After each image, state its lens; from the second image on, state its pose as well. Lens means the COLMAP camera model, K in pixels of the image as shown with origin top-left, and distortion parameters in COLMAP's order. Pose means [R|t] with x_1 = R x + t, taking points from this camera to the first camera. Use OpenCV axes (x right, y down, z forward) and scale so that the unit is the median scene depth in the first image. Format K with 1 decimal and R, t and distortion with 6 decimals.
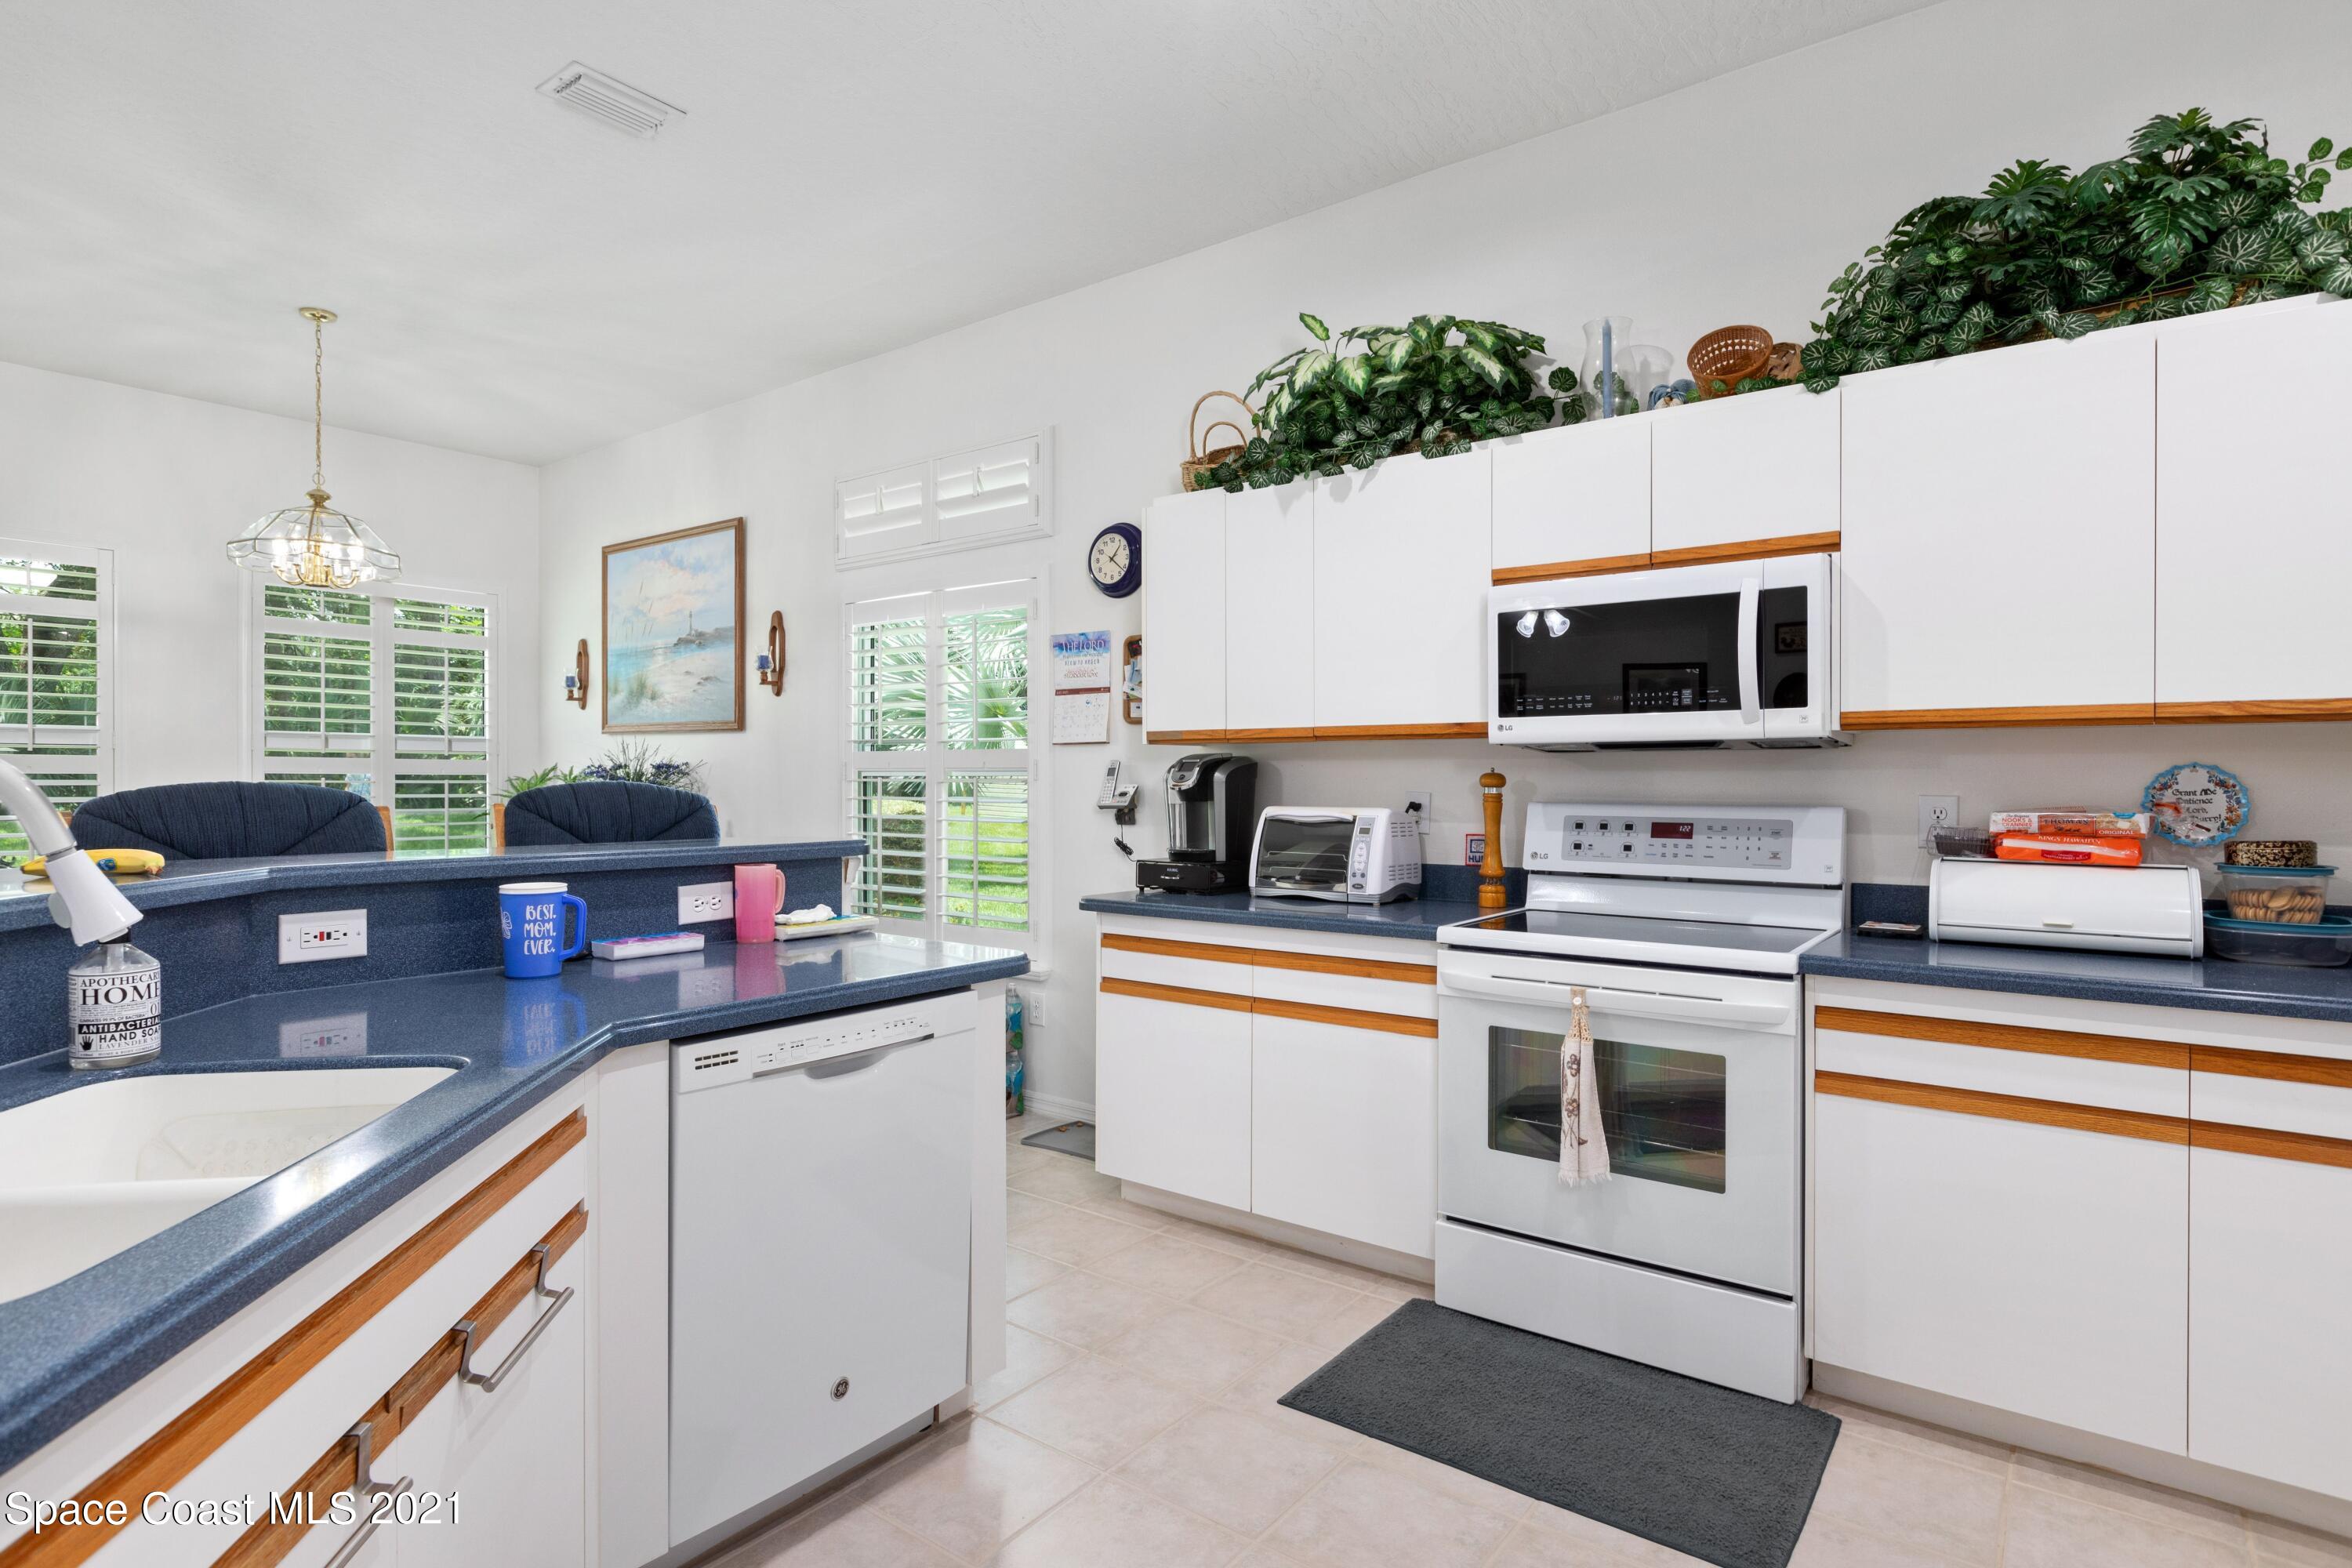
lens RADIAL K [[1195.8, 0, 1176.0], [0, 1195.8, 784.0], [0, 0, 1]] dist [-0.001363, -0.000910]
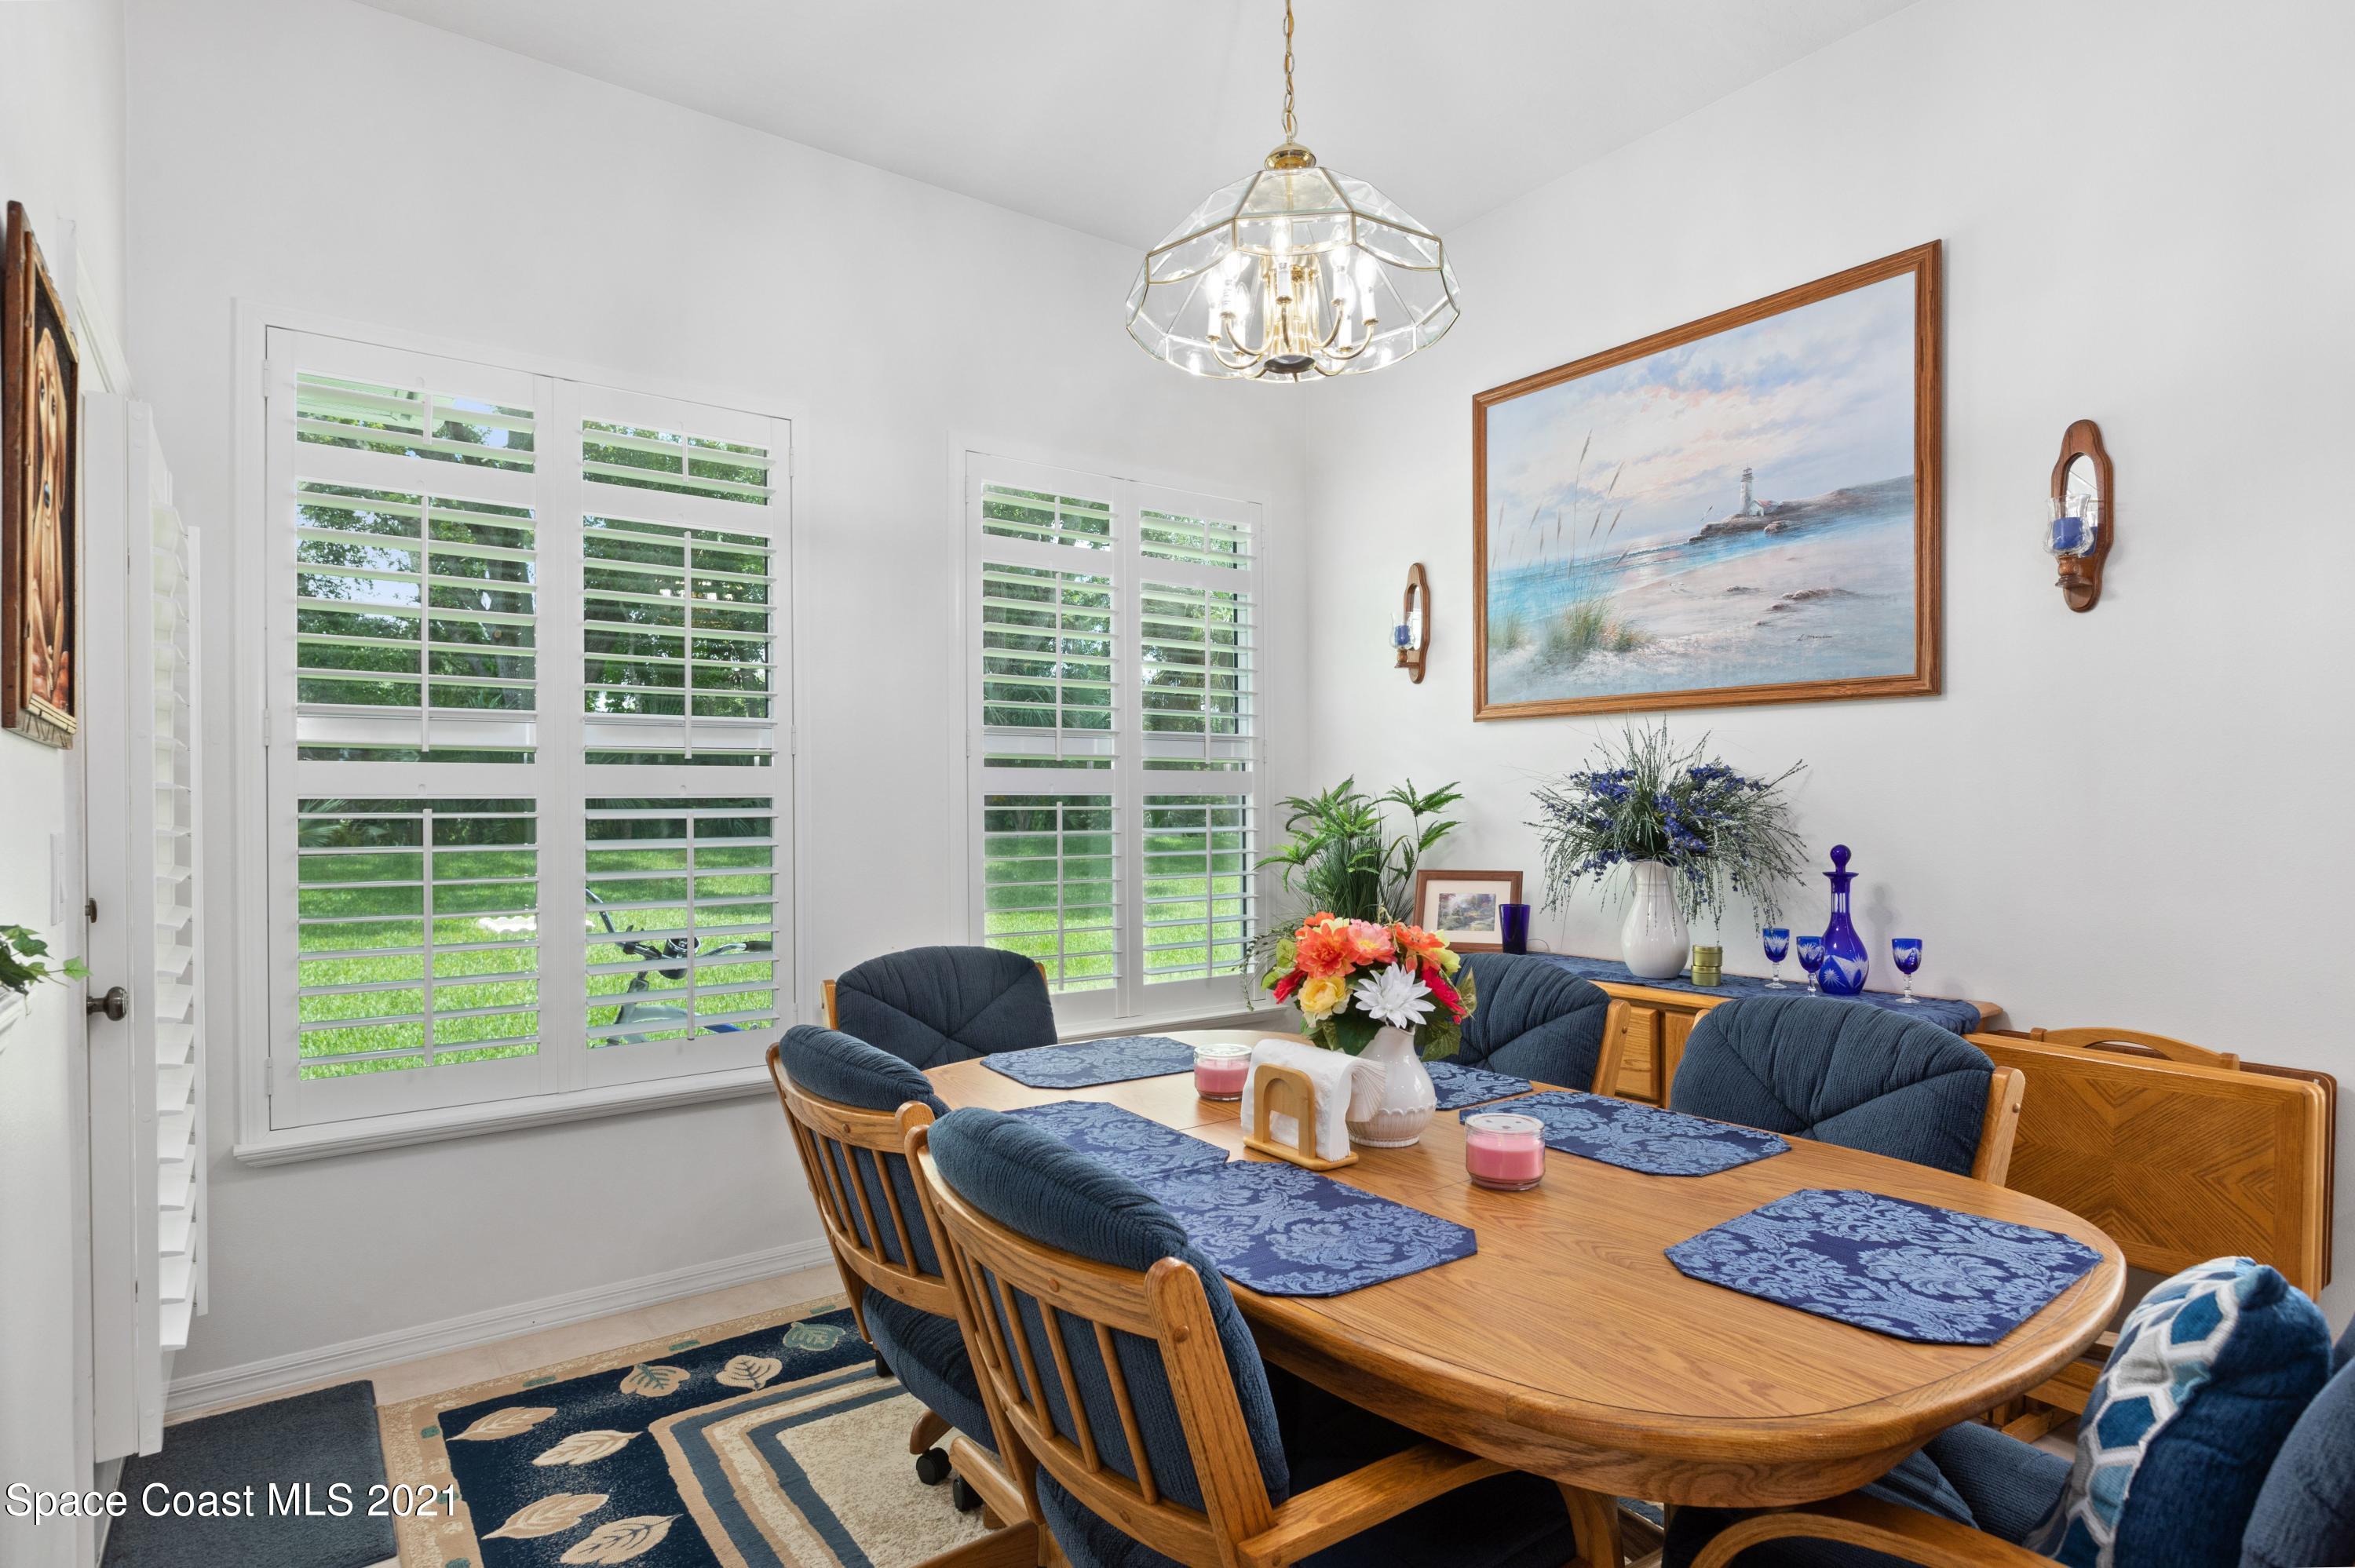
lens RADIAL K [[1224.1, 0, 1167.9], [0, 1224.1, 801.4], [0, 0, 1]] dist [0.001667, -0.000255]
pose [[0.957690, -0.007282, -0.287708, -0.565017], [0.006852, 0.999973, -0.002500, -0.004049], [0.287719, 0.000423, 0.957715, 0.494353]]
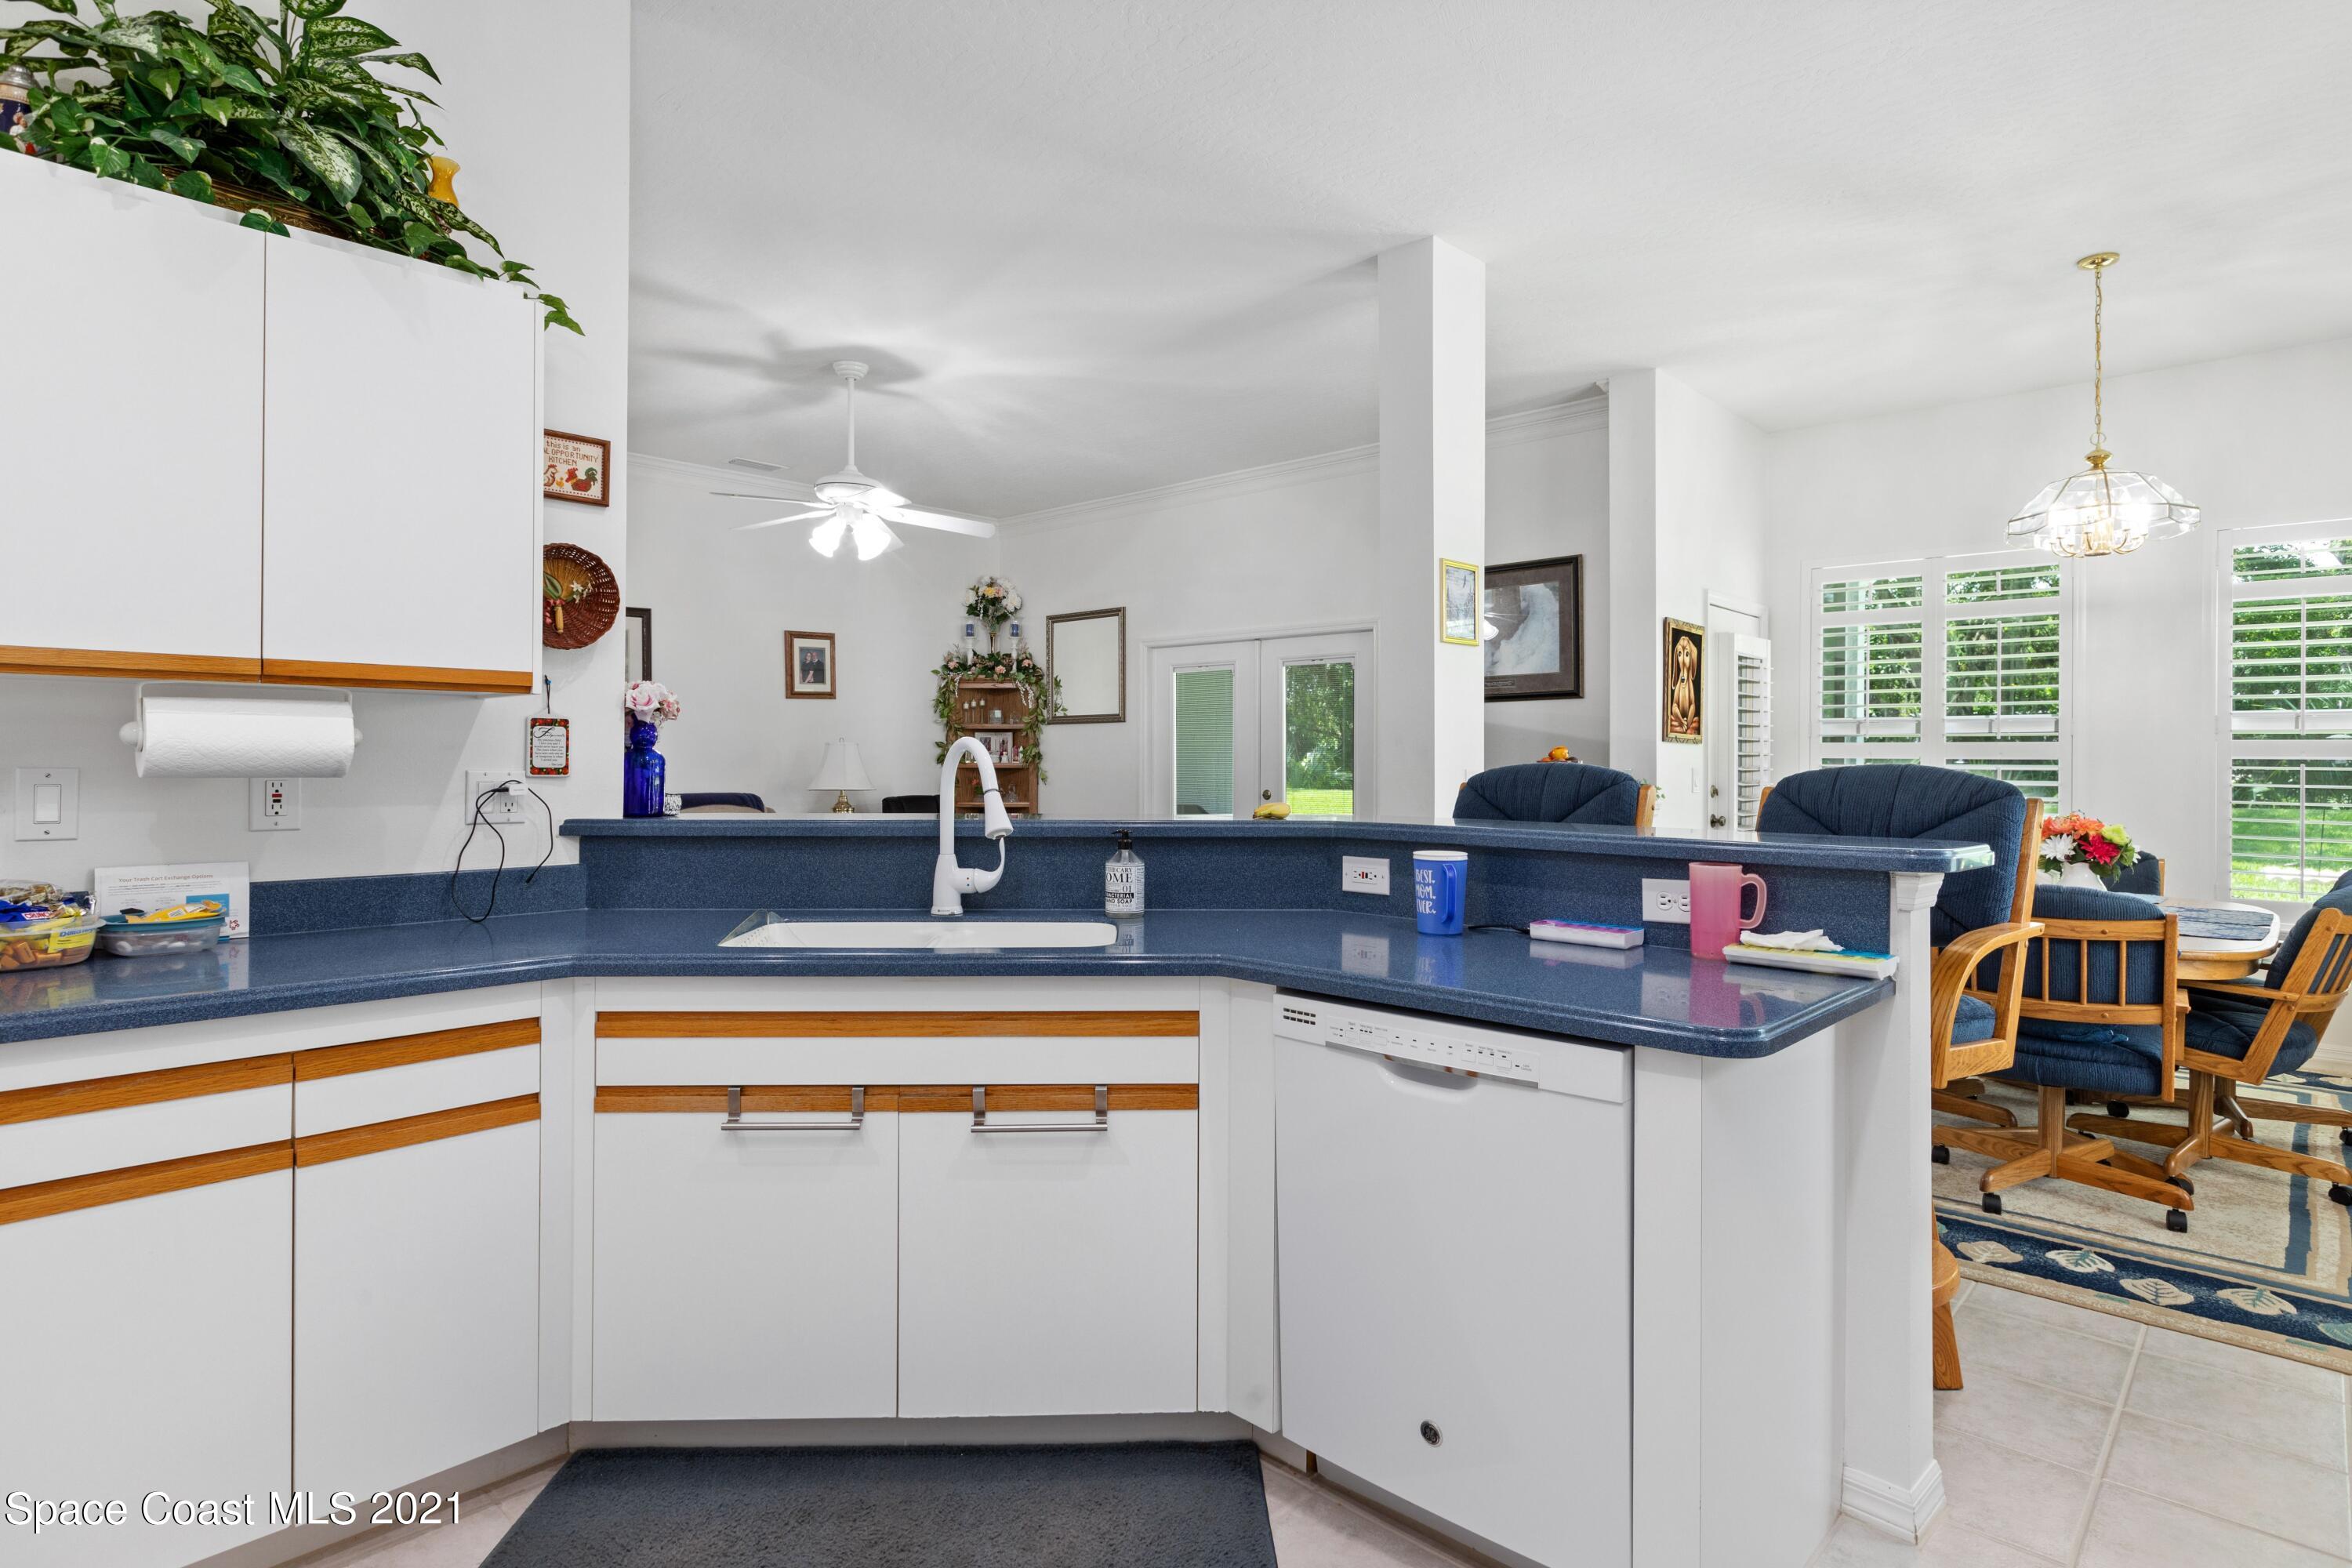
lens RADIAL K [[1221.1, 0, 1173.2], [0, 1221.1, 757.5], [0, 0, 1]] dist [-0.003643, -0.002235]
pose [[-0.106073, -0.003859, -0.994351, 0.257233], [-0.009415, 0.999952, -0.002877, -0.000026], [0.994314, 0.009057, -0.106104, 0.351646]]
